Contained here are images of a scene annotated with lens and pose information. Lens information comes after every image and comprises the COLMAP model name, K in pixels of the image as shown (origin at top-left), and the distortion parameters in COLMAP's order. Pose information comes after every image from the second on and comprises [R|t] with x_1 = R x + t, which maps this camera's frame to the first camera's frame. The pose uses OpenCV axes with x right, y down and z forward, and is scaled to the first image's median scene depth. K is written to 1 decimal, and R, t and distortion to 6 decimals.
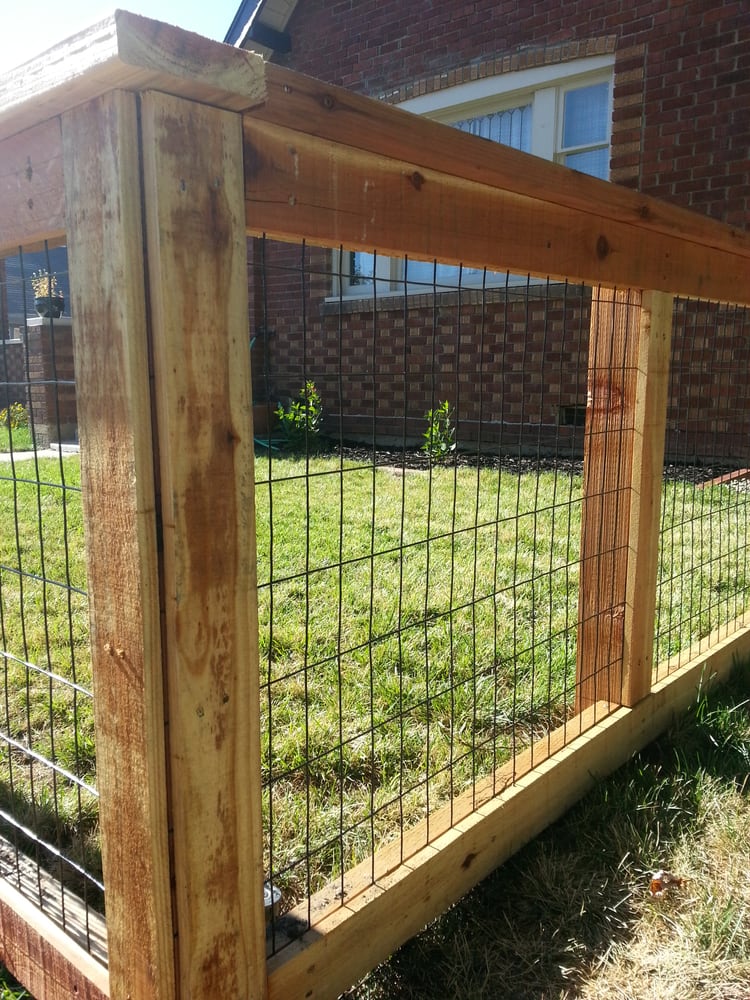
lens RADIAL K [[813.7, 0, 375.0], [0, 813.7, 500.0], [0, 0, 1]] dist [0.126887, -0.221735]
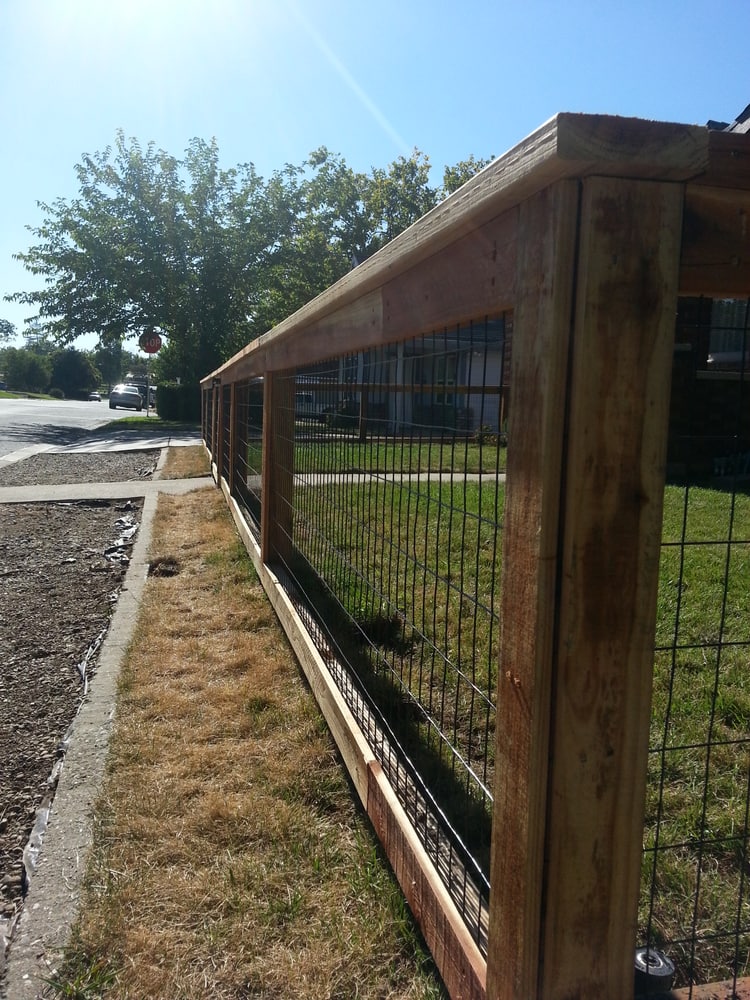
lens RADIAL K [[813.7, 0, 375.0], [0, 813.7, 500.0], [0, 0, 1]] dist [0.126887, -0.221735]
pose [[0.815571, 0.098473, -0.570216, 0.141731], [-0.115010, 0.993339, 0.007047, -0.043601], [0.567112, 0.059833, 0.821464, -0.023109]]
